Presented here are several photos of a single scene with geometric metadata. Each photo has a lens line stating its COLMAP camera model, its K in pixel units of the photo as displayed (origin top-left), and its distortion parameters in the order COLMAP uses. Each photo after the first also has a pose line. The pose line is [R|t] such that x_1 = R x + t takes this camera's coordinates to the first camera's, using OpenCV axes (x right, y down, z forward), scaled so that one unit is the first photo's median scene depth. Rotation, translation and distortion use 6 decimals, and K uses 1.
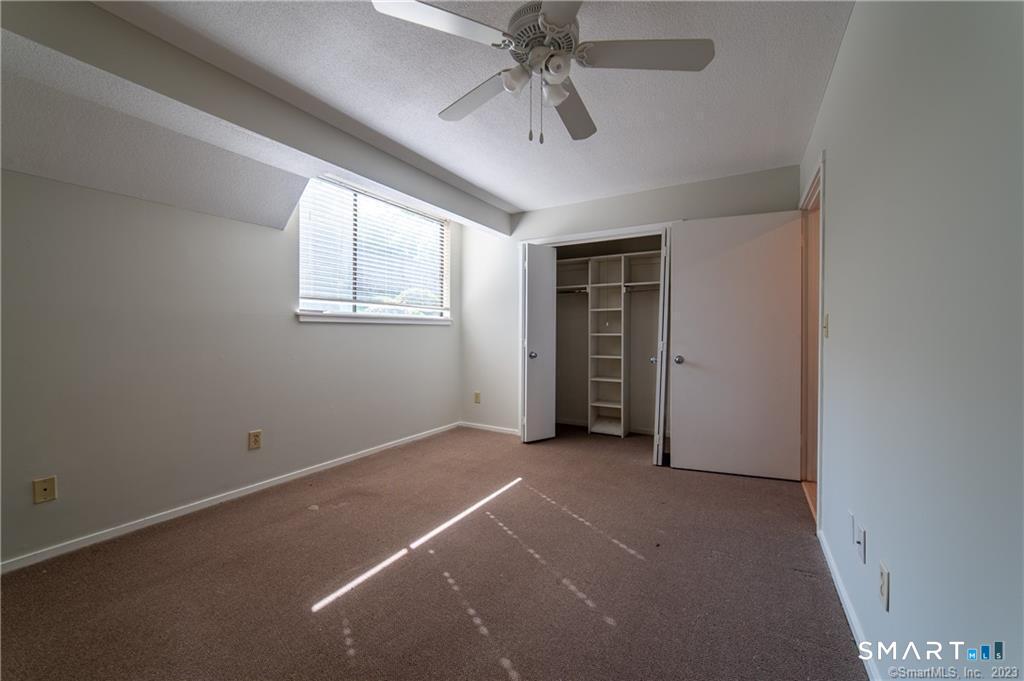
lens RADIAL K [[391.3, 0, 513.2], [0, 391.3, 337.5], [0, 0, 1]] dist [-0.002692, -0.000172]
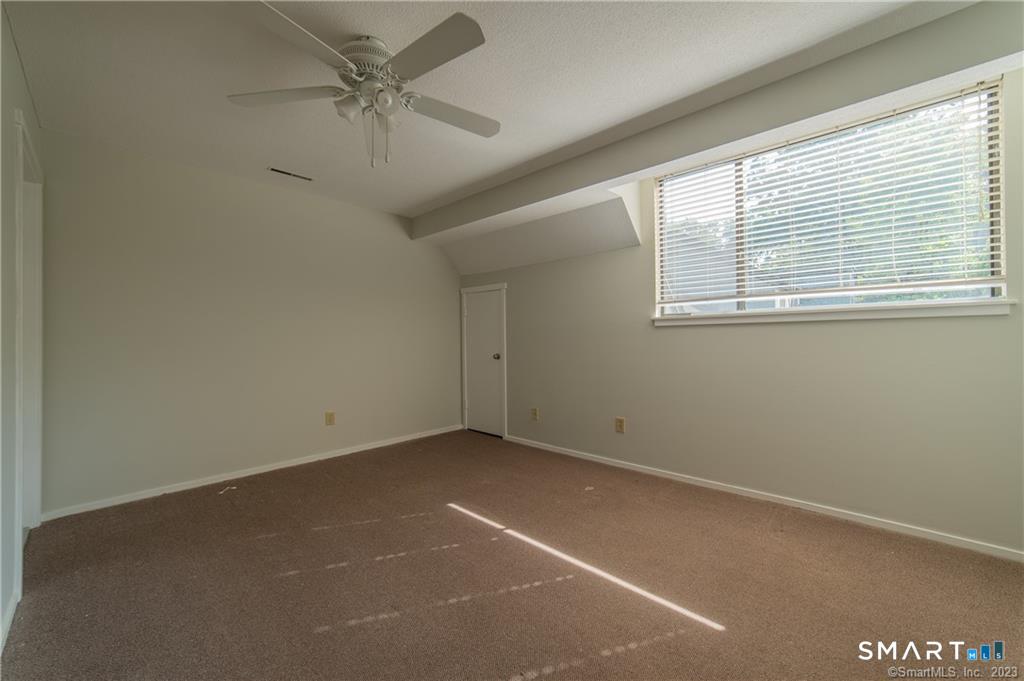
lens RADIAL K [[391.3, 0, 513.2], [0, 391.3, 337.5], [0, 0, 1]] dist [-0.002692, -0.000172]
pose [[-0.210928, -0.007904, -0.977470, 0.517328], [-0.006667, 0.999956, -0.006647, -0.000874], [0.977479, 0.005114, -0.210972, 0.785436]]
